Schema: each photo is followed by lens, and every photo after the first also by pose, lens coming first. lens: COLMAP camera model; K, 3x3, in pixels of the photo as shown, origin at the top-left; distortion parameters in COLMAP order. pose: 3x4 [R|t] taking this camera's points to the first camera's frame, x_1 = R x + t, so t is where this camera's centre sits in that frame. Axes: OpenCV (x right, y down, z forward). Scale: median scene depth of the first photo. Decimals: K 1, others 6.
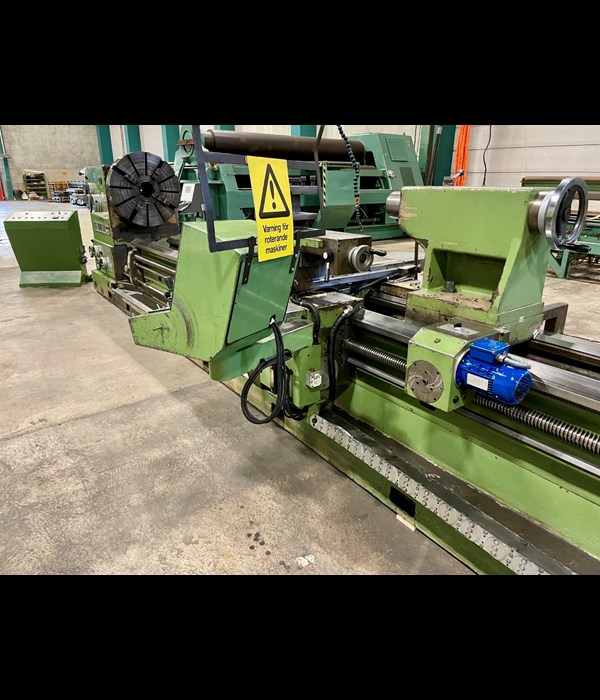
lens RADIAL K [[449.2, 0, 302.9], [0, 449.2, 347.9], [0, 0, 1]] dist [0.085613, -0.107154]
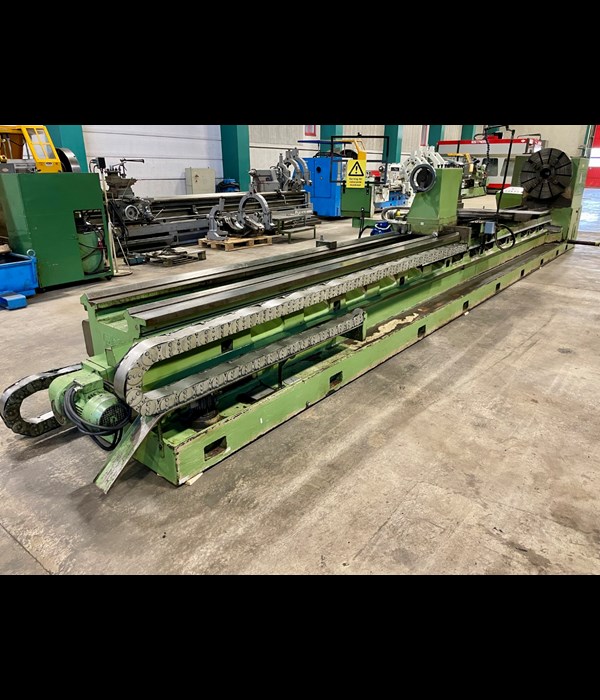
lens RADIAL K [[449.2, 0, 302.9], [0, 449.2, 347.9], [0, 0, 1]] dist [0.085613, -0.107154]
pose [[0.241541, 0.346112, -0.906568, 0.819693], [-0.332734, 0.907133, 0.257676, 0.036928], [0.911562, 0.239407, 0.334273, -0.059520]]
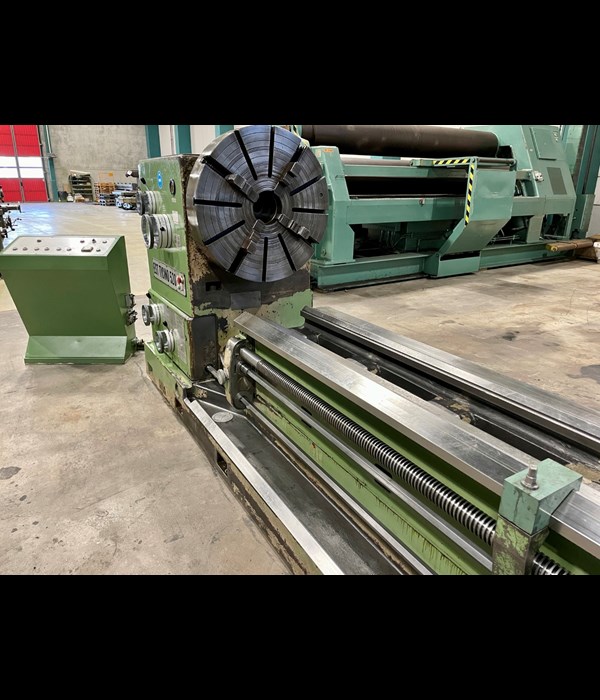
lens RADIAL K [[449.2, 0, 302.9], [0, 449.2, 347.9], [0, 0, 1]] dist [0.085613, -0.107154]
pose [[0.996701, 0.034029, -0.073687, -0.218264], [-0.034411, 0.999400, -0.003923, -0.164081], [0.073509, 0.006446, 0.997274, 0.437258]]
